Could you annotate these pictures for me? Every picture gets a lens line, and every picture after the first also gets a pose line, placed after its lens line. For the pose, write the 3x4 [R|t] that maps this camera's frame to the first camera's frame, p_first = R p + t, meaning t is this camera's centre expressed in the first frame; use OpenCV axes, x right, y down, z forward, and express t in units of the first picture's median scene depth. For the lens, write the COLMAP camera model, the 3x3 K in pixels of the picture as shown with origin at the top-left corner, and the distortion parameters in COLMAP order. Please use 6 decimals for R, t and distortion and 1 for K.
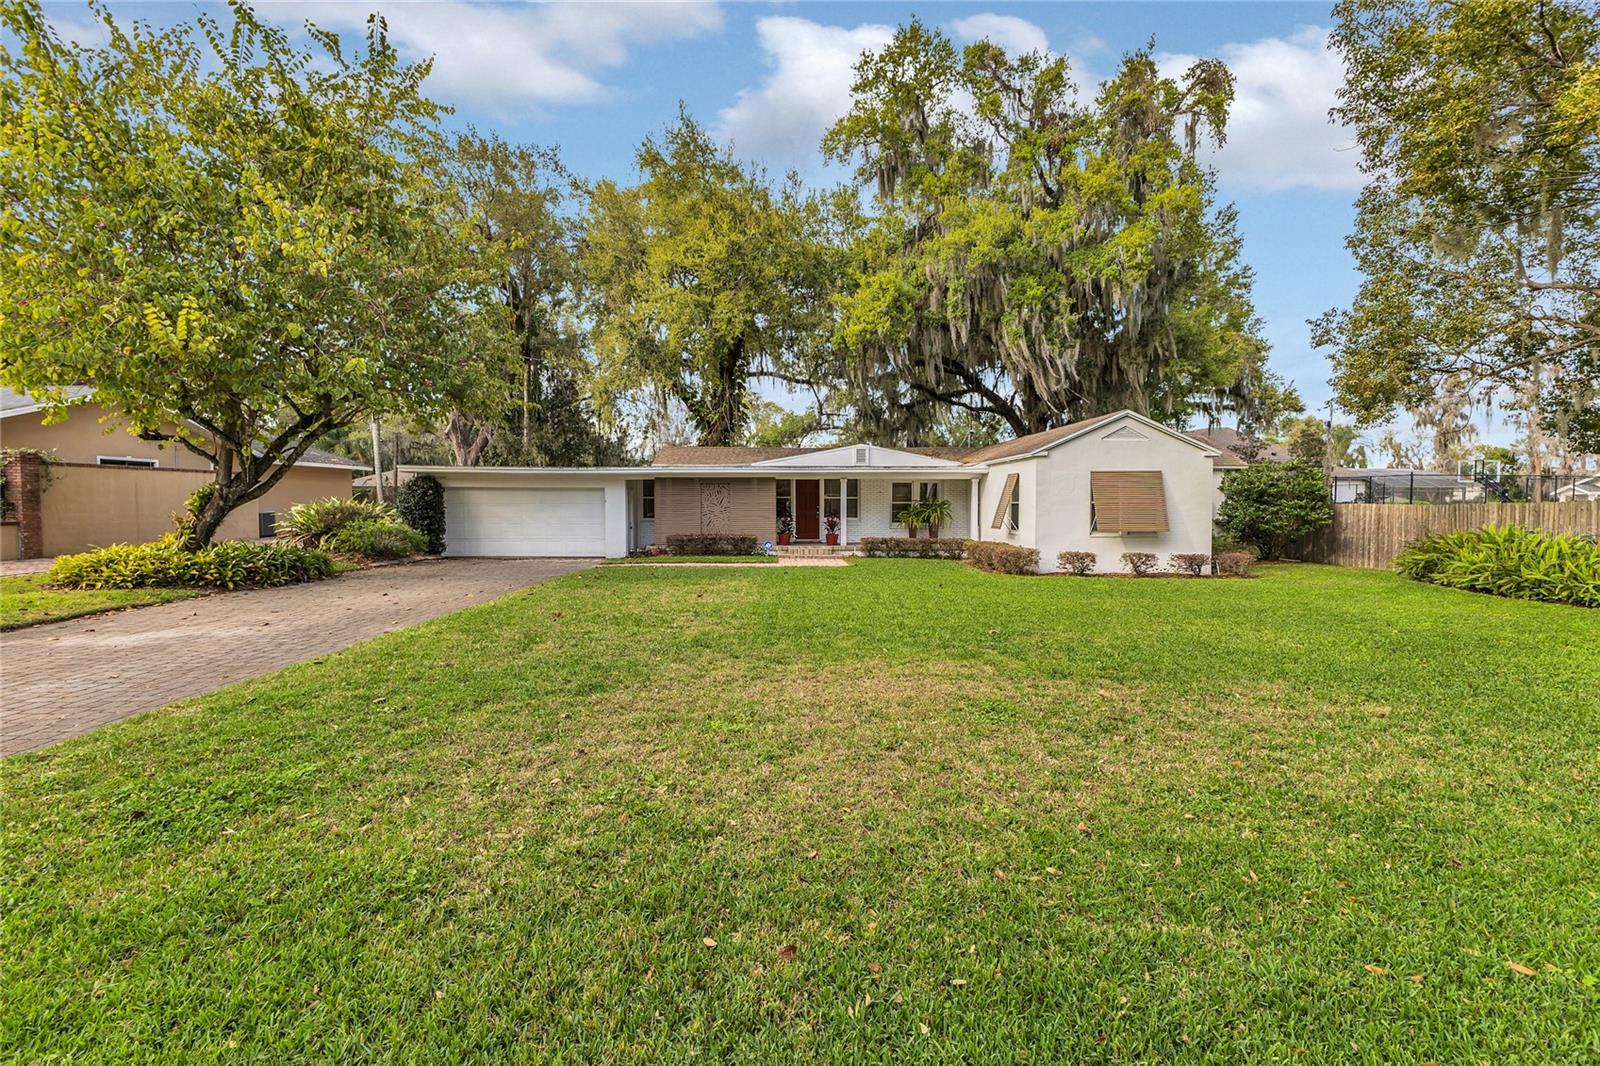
lens RADIAL K [[677.8, 0, 800.0], [0, 677.8, 533.0], [0, 0, 1]] dist [-0.001523, -0.000933]
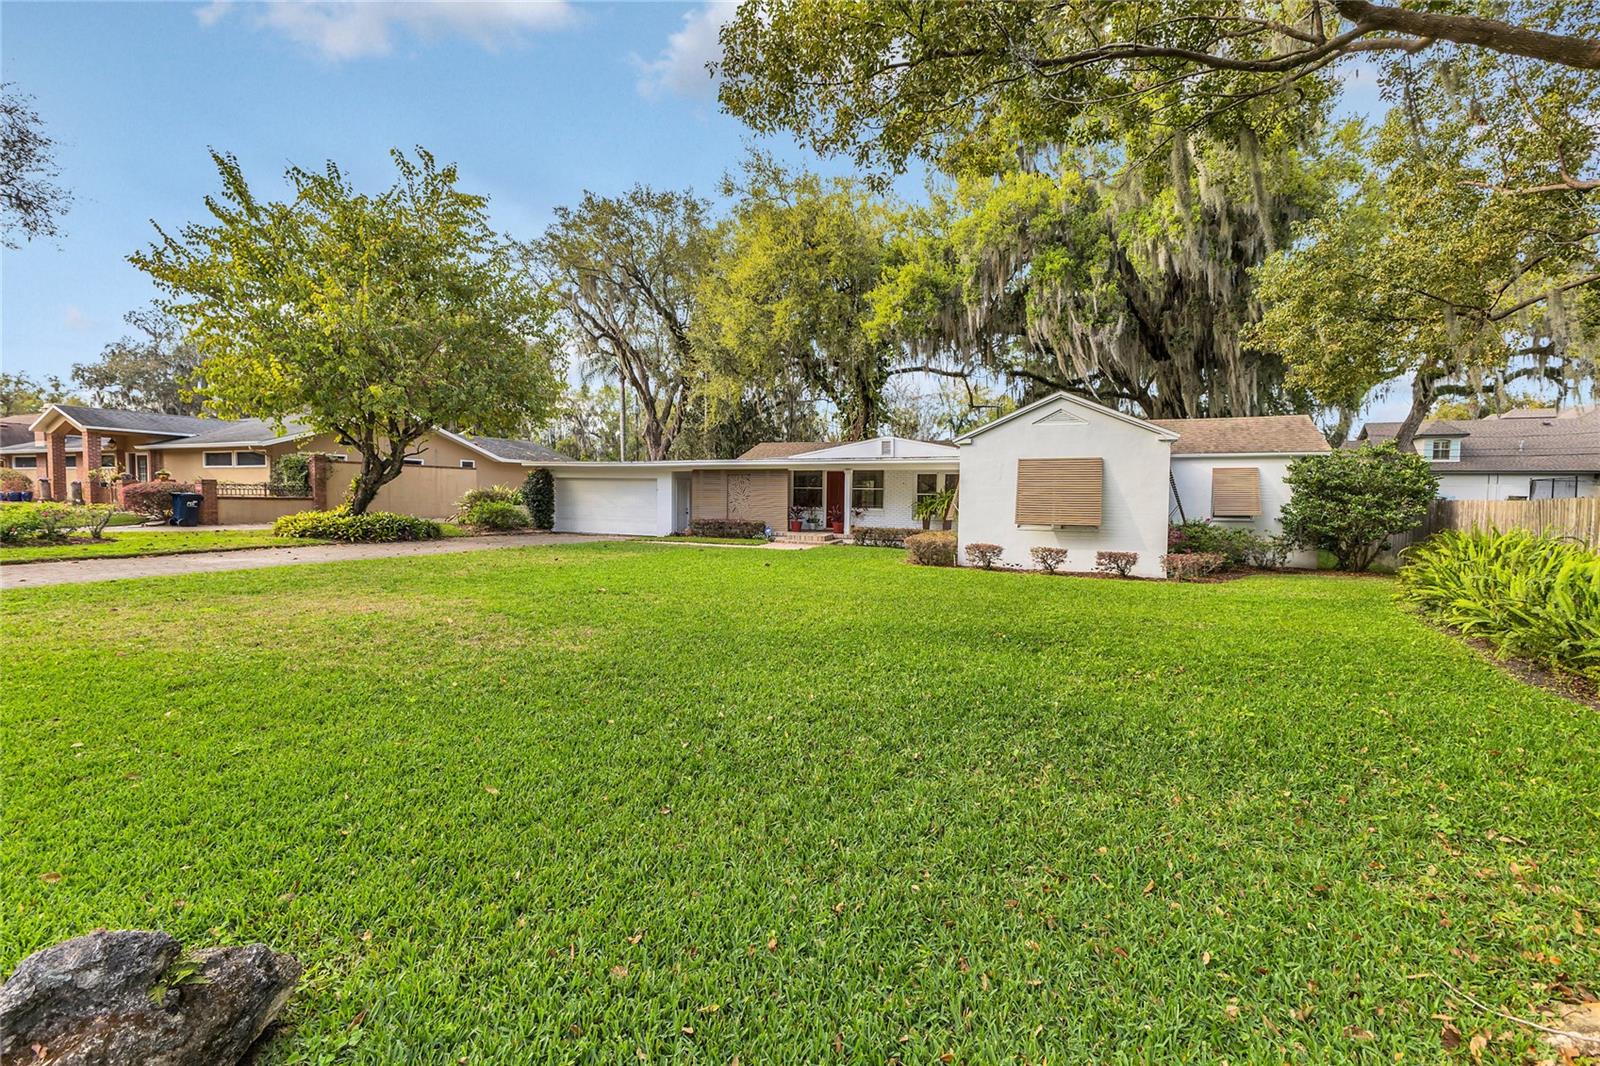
lens RADIAL K [[677.8, 0, 800.0], [0, 677.8, 533.0], [0, 0, 1]] dist [-0.001523, -0.000933]
pose [[0.908660, 0.034709, -0.416092, 0.449867], [-0.032888, 0.999392, 0.011546, 0.008011], [0.416240, 0.003193, 0.909249, 0.020241]]
